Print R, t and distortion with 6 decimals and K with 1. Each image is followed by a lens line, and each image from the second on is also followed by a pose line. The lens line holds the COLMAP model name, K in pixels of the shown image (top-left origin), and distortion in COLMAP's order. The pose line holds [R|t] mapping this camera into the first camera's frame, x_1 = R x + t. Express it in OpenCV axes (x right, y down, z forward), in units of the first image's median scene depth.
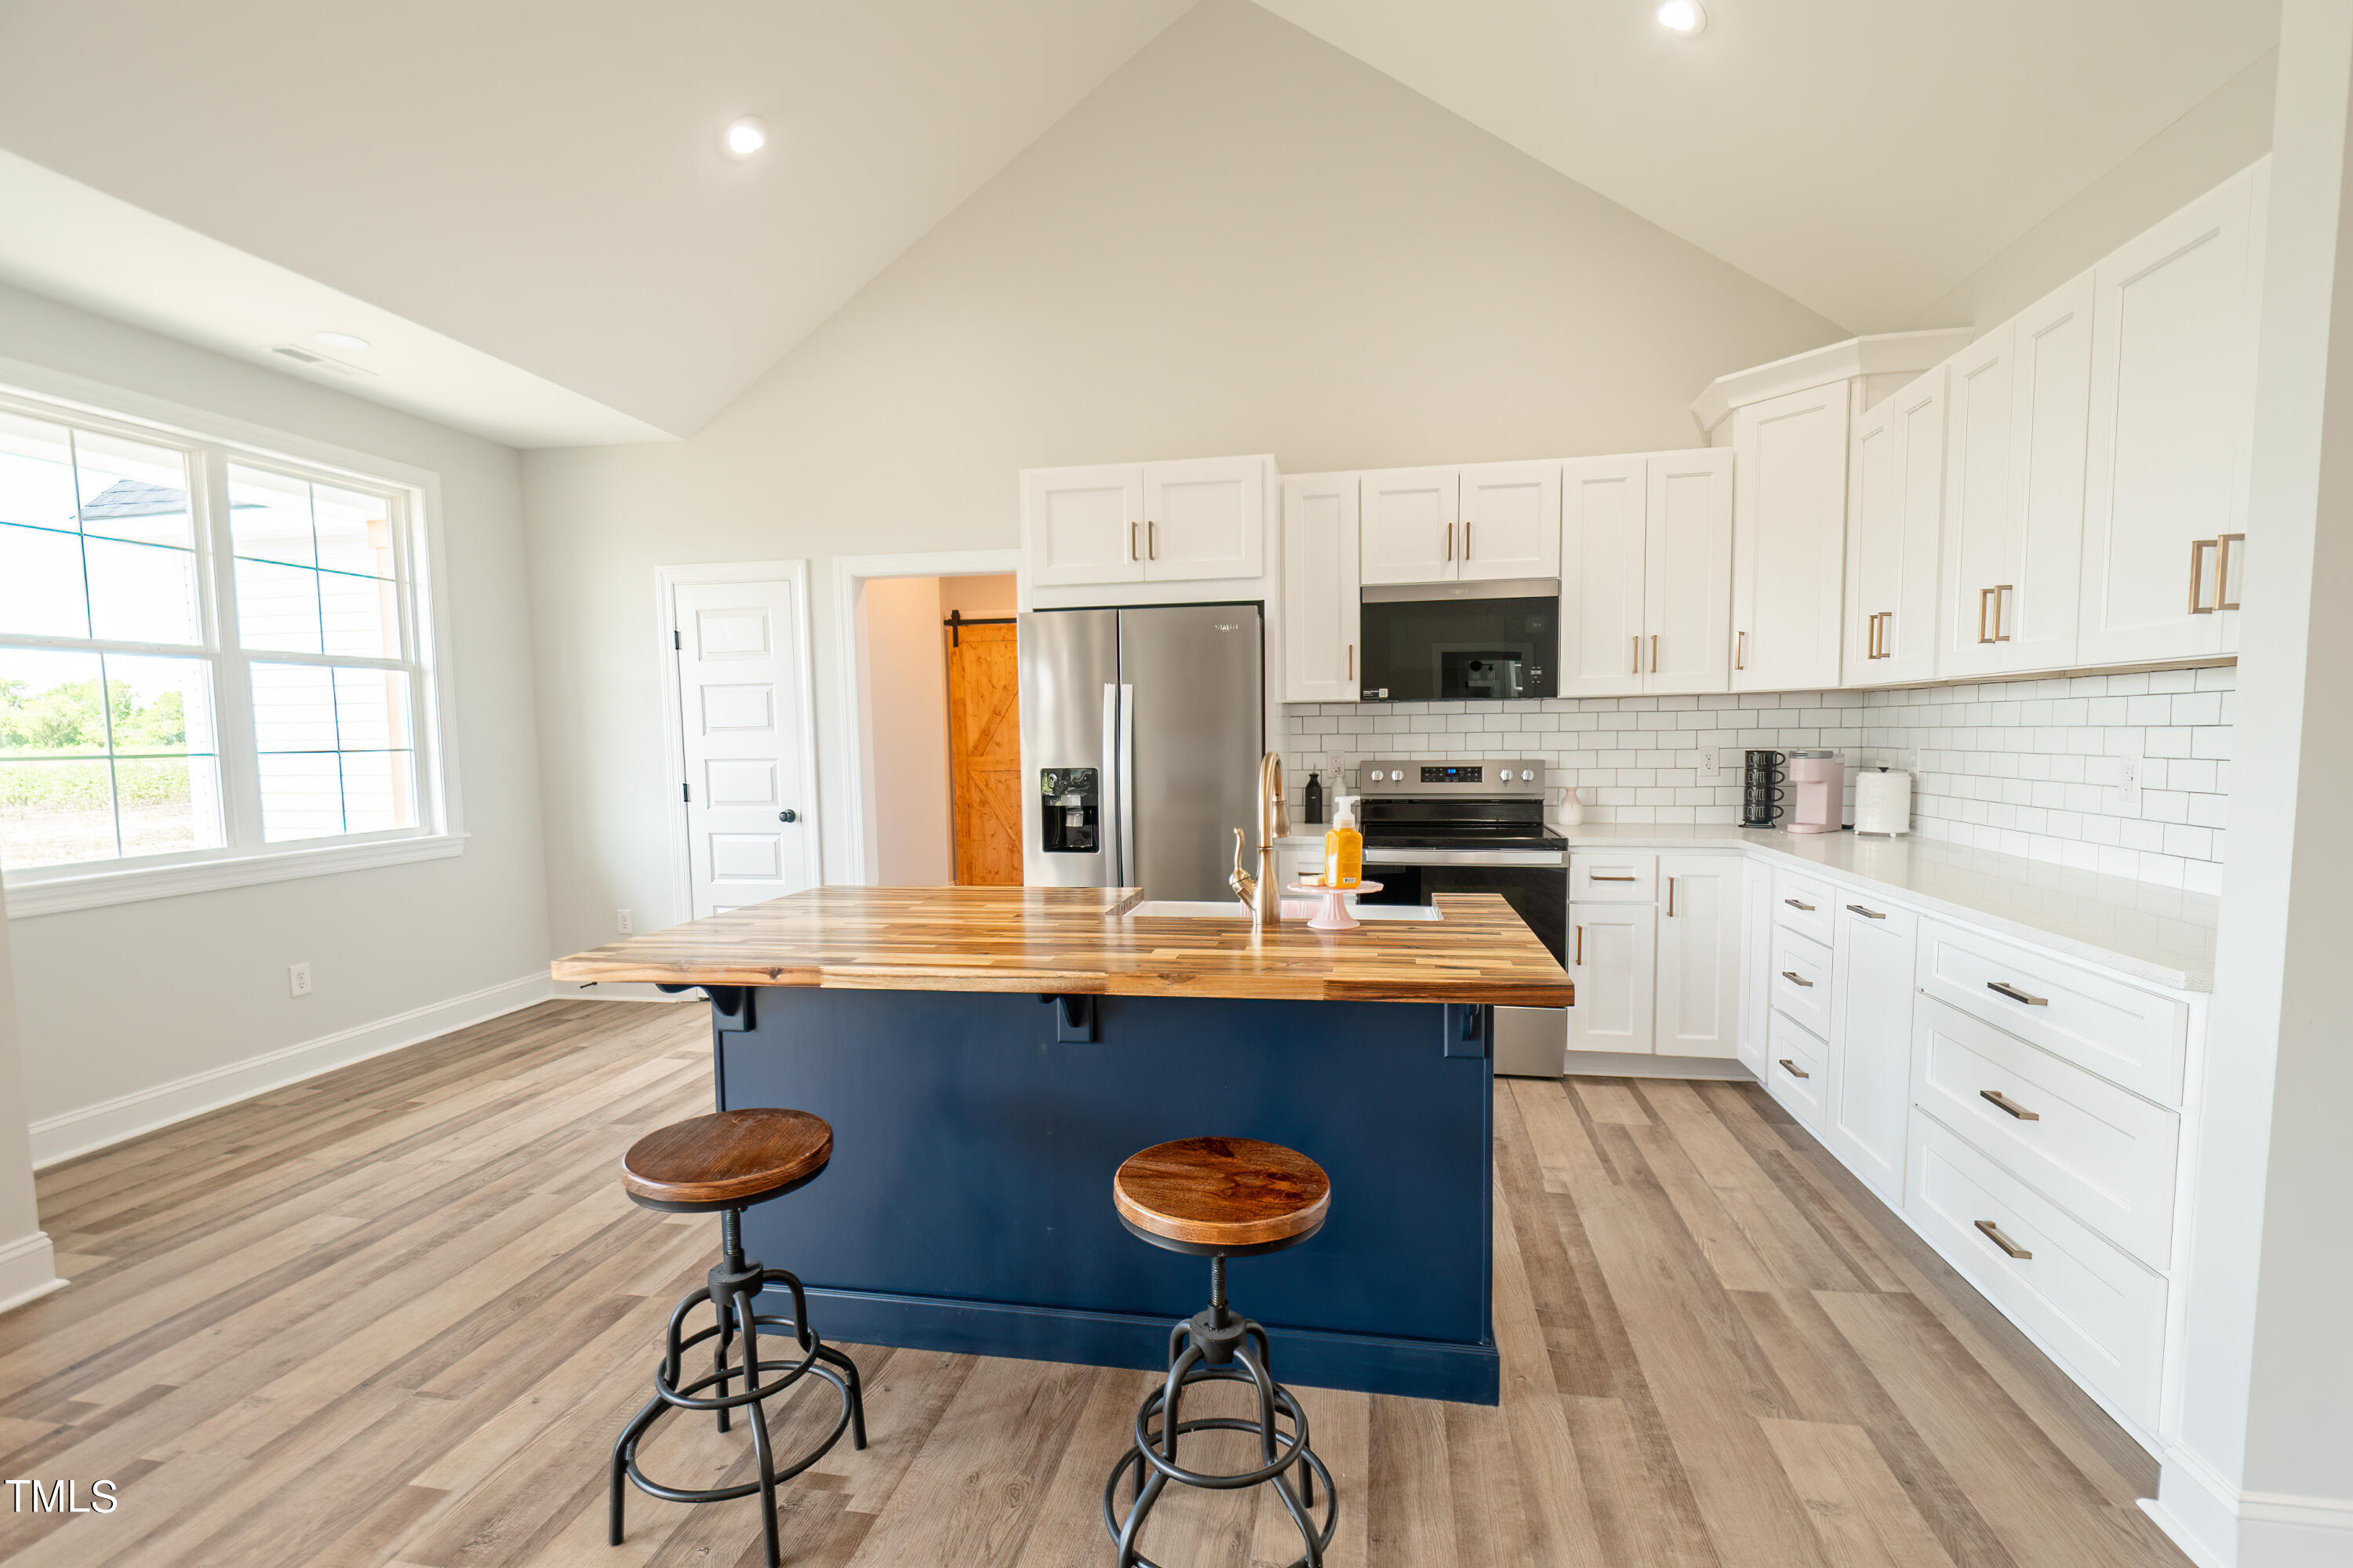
lens RADIAL K [[1048.4, 0, 1180.7], [0, 1048.4, 810.5], [0, 0, 1]] dist [0.004676, -0.004778]
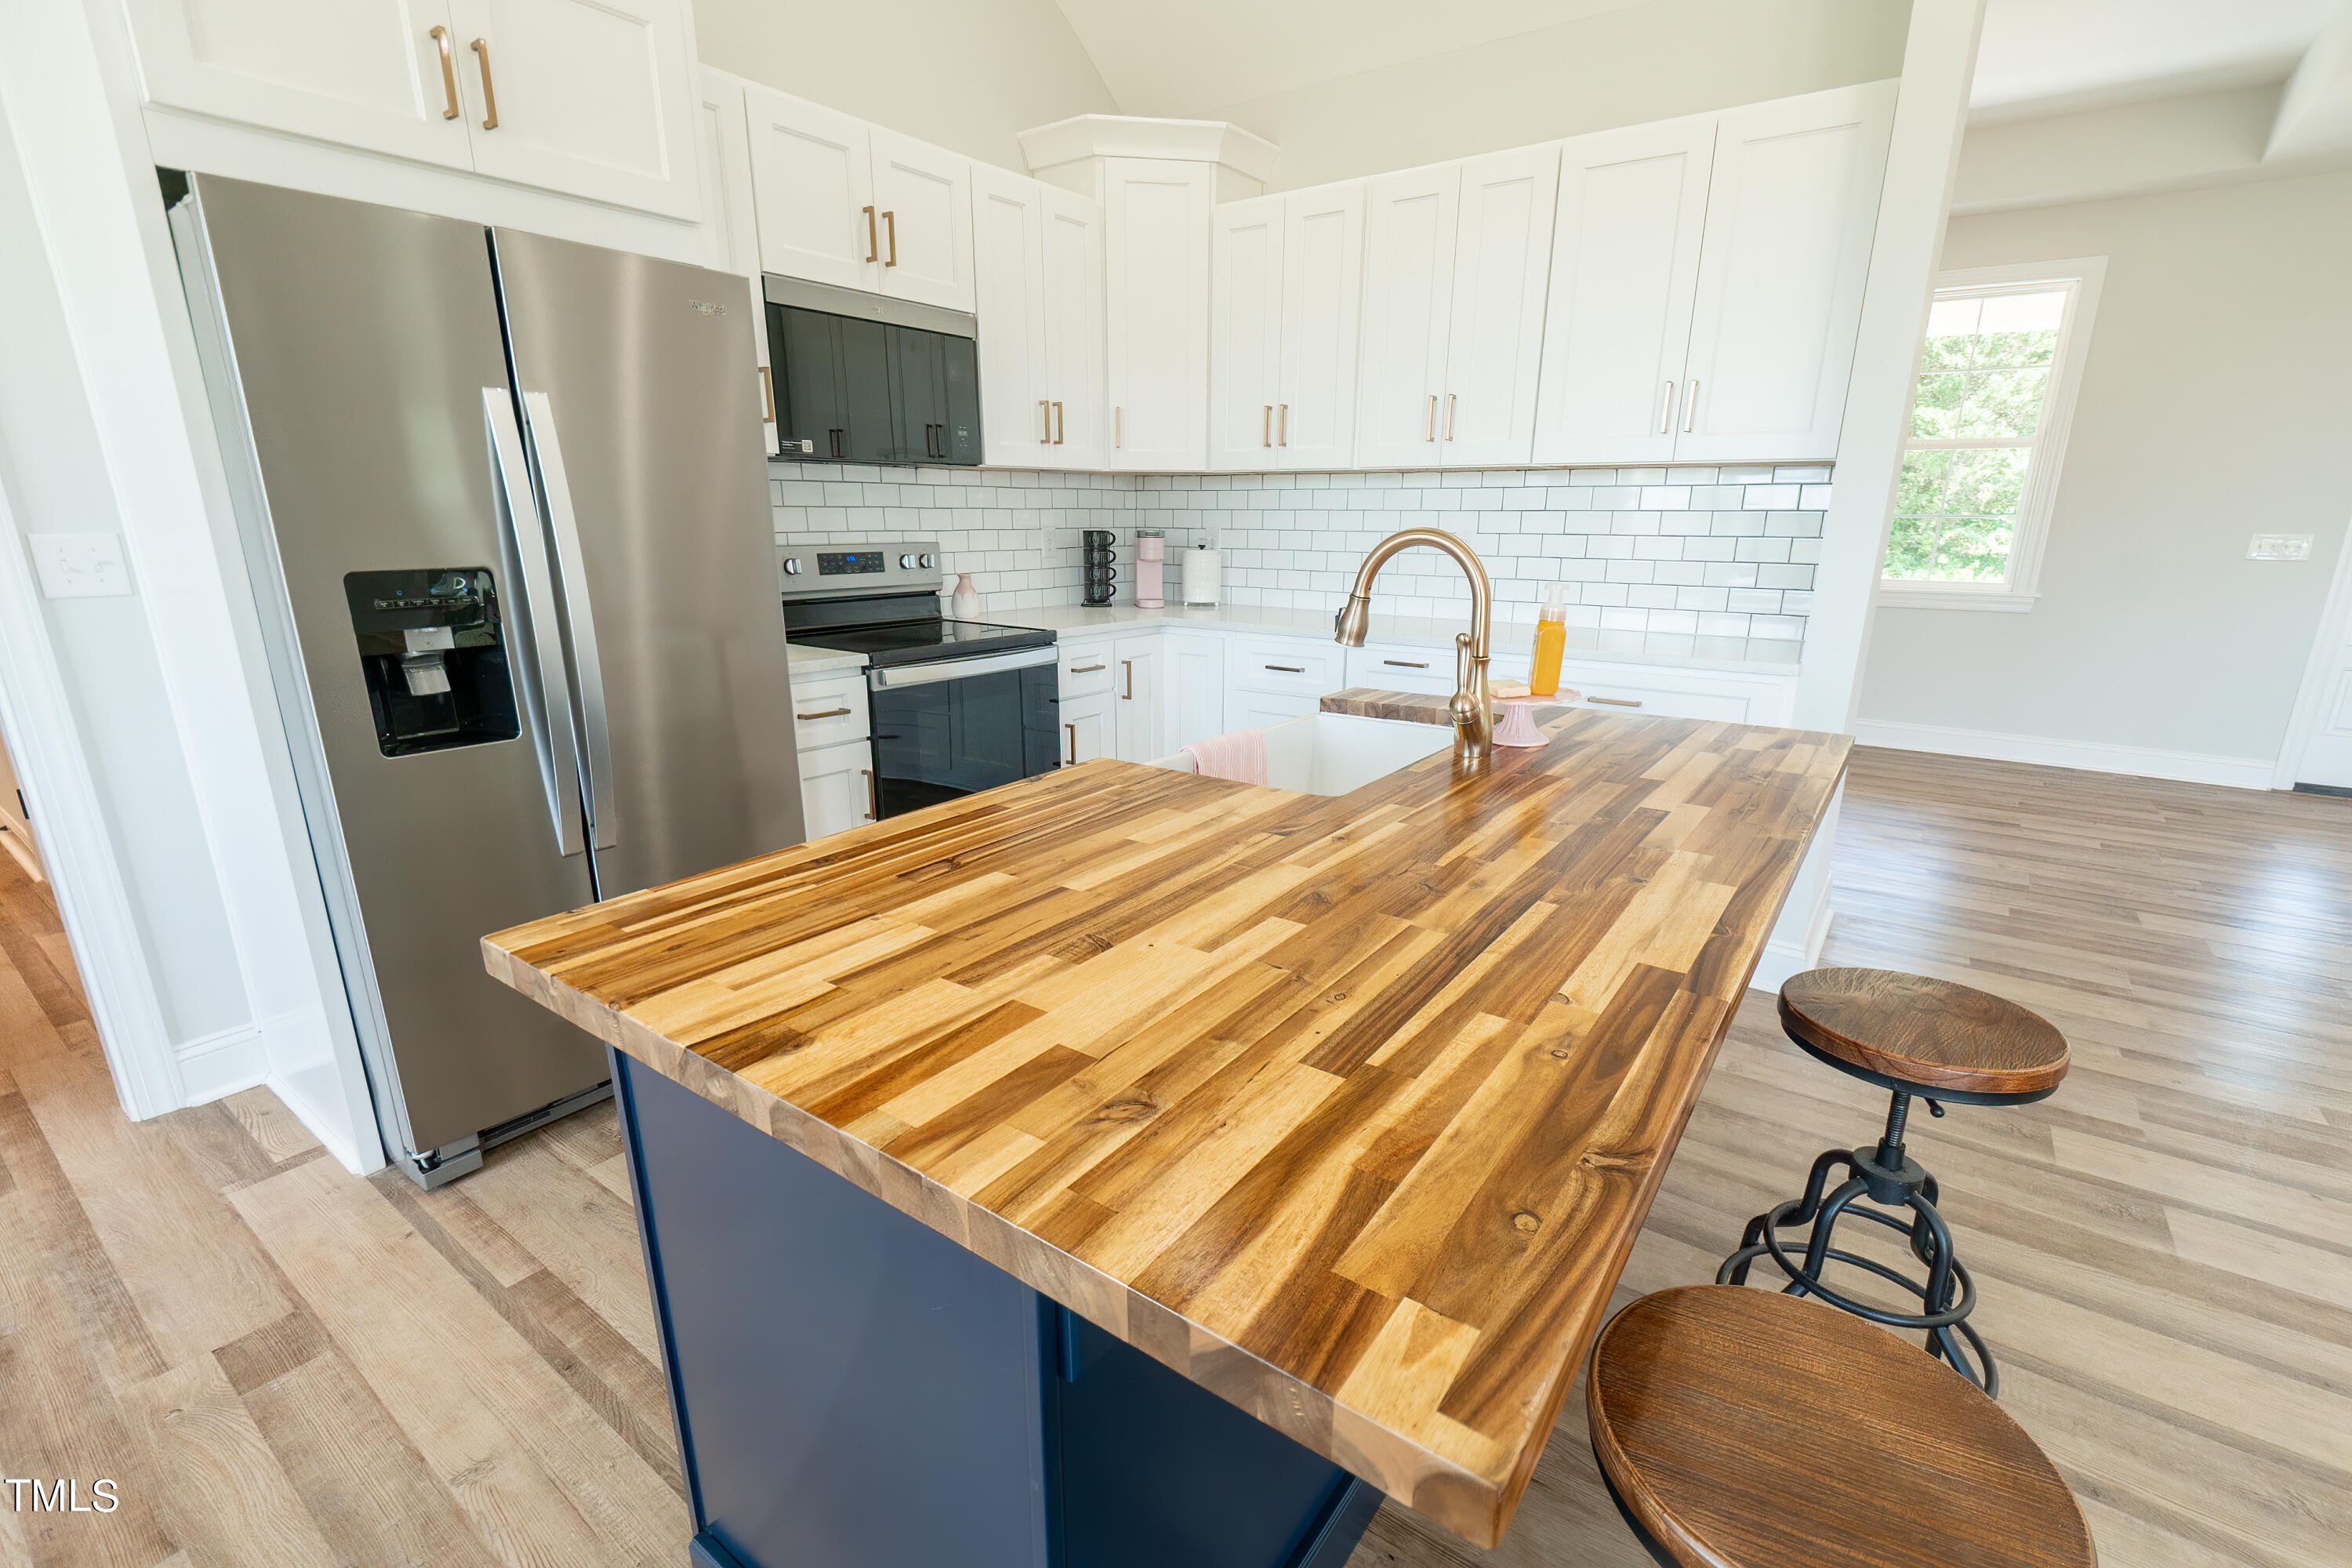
lens RADIAL K [[1047.9, 0, 1180.6], [0, 1047.9, 799.2], [0, 0, 1]] dist [0.004676, -0.004778]
pose [[0.430451, -0.225518, 0.873987, -0.384779], [0.056069, 0.973095, 0.223476, -0.026765], [-0.900871, -0.047192, 0.431515, 0.487527]]
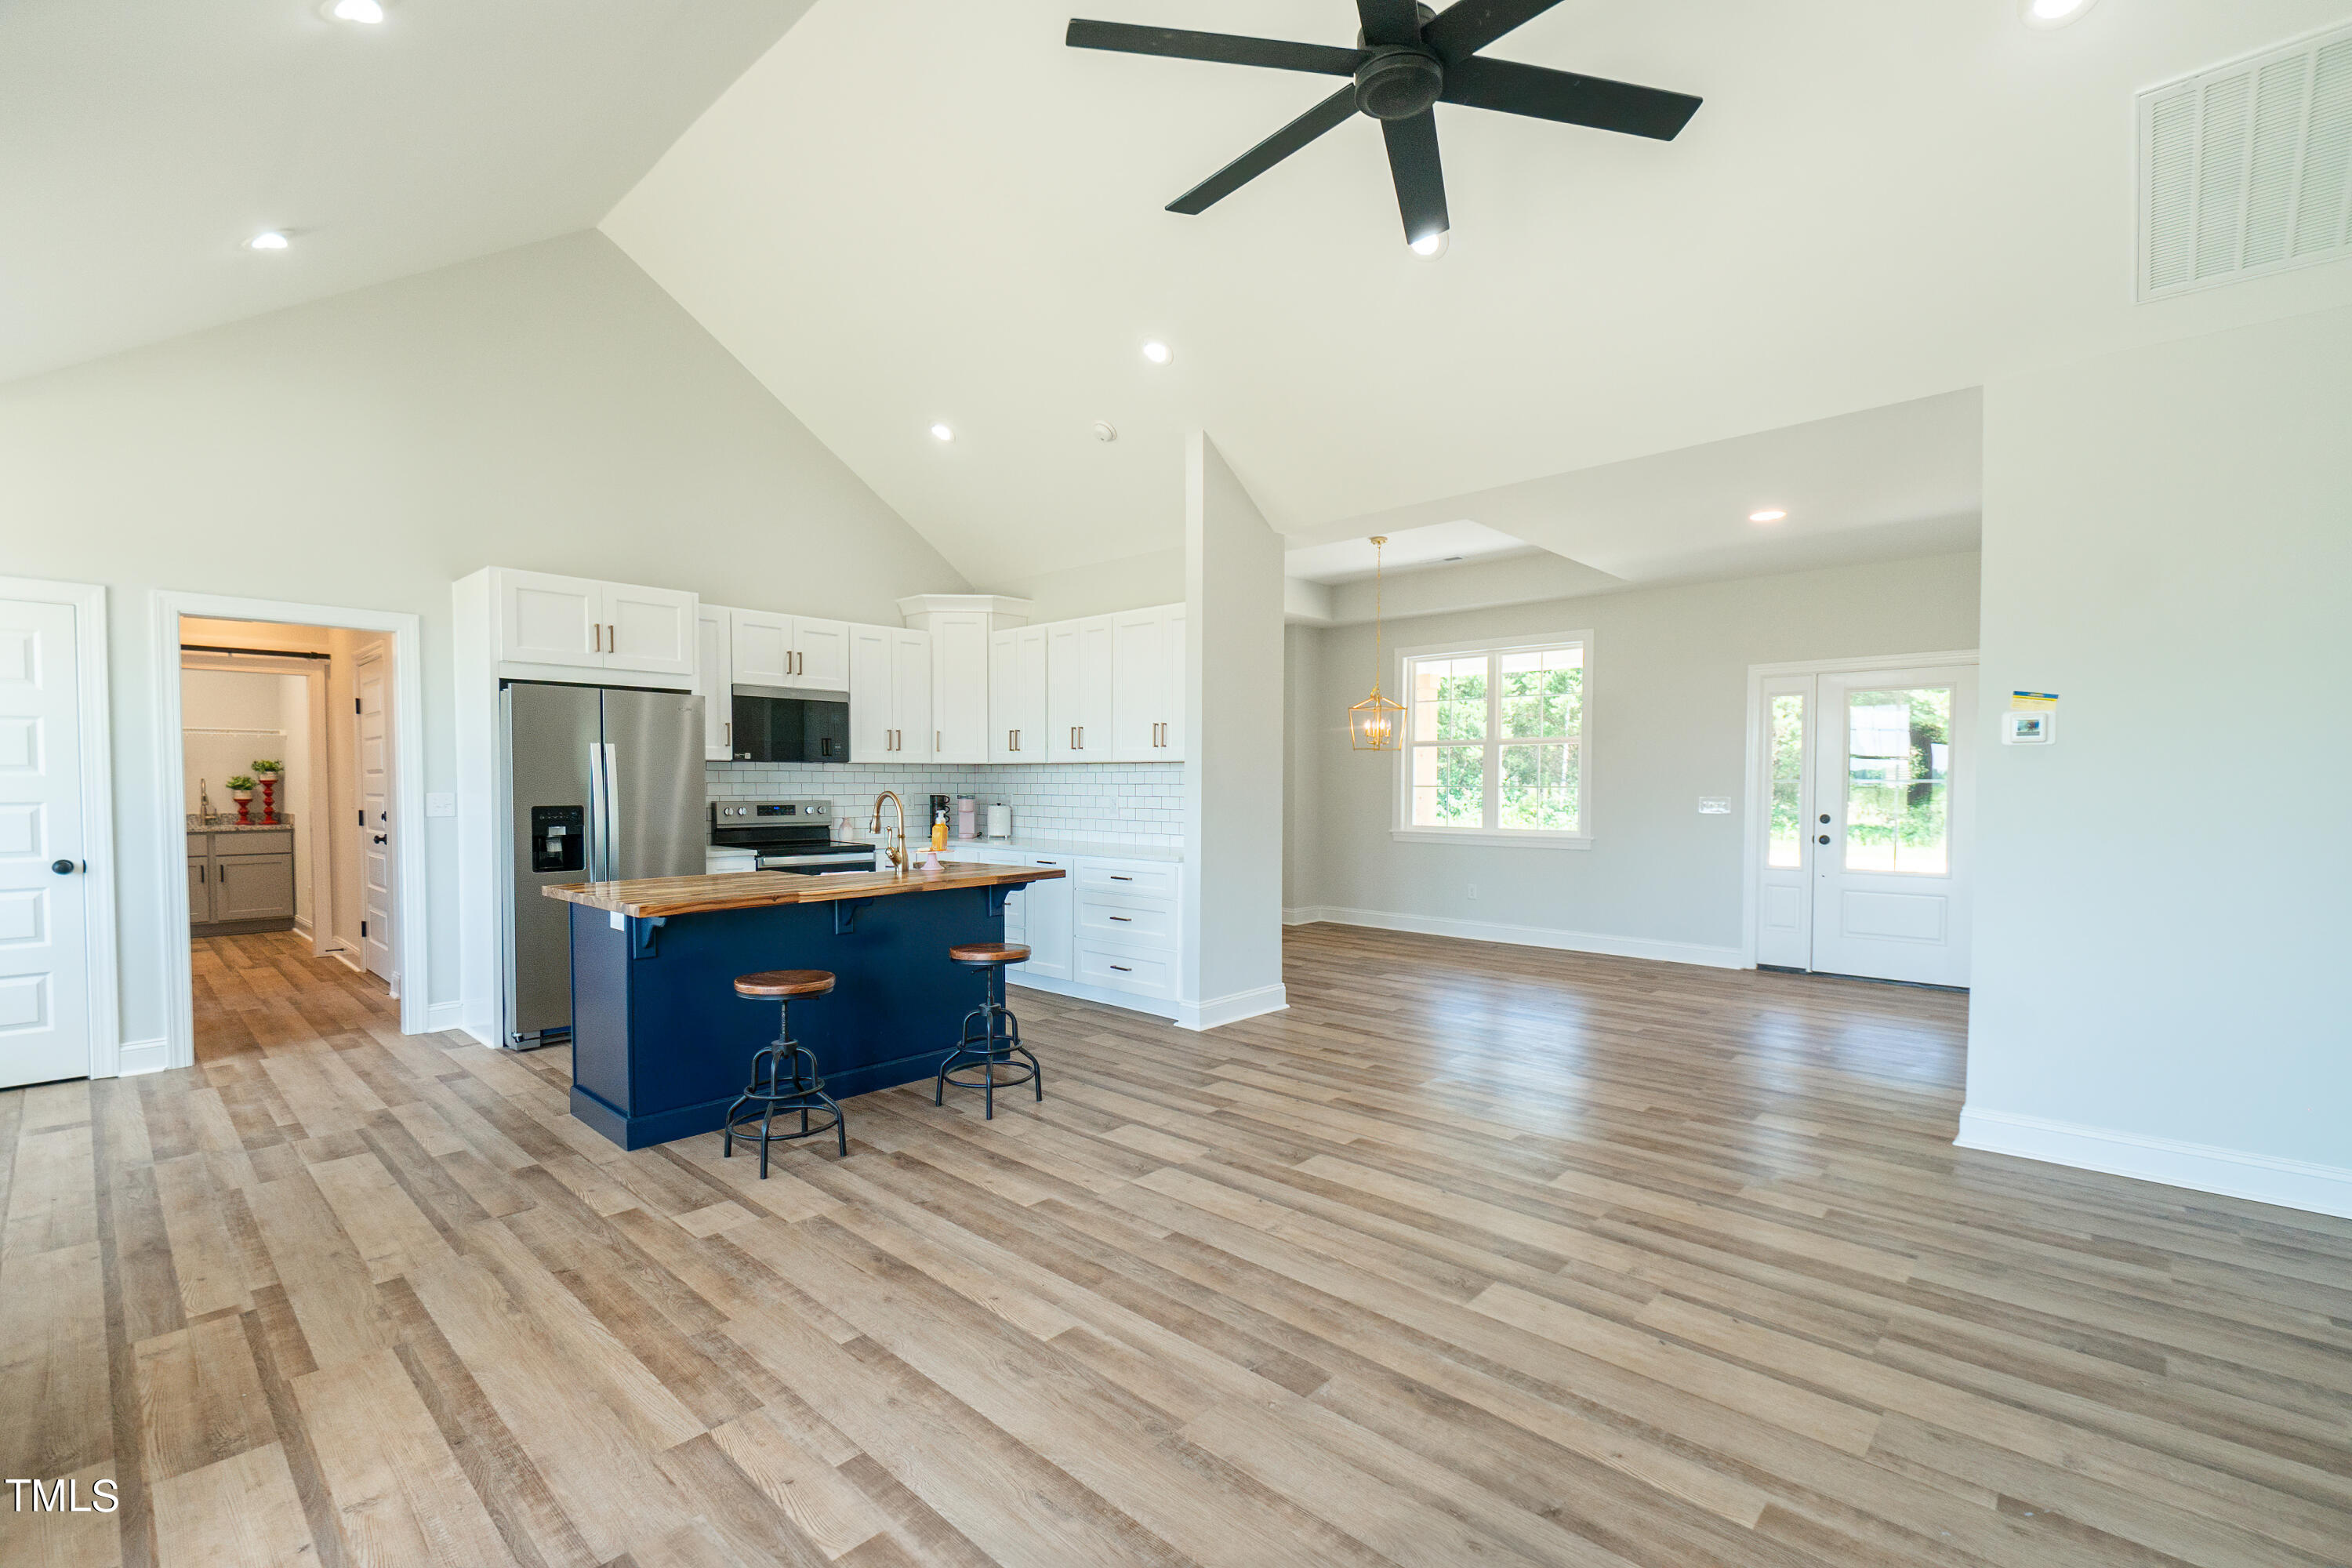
lens RADIAL K [[1047.9, 0, 1199.4], [0, 1047.9, 790.9], [0, 0, 1]] dist [0.004676, -0.004778]
pose [[0.526679, 0.007110, 0.850035, -0.783027], [0.052247, 0.997804, -0.040718, 0.034755], [-0.848457, 0.065857, 0.525151, -0.353014]]
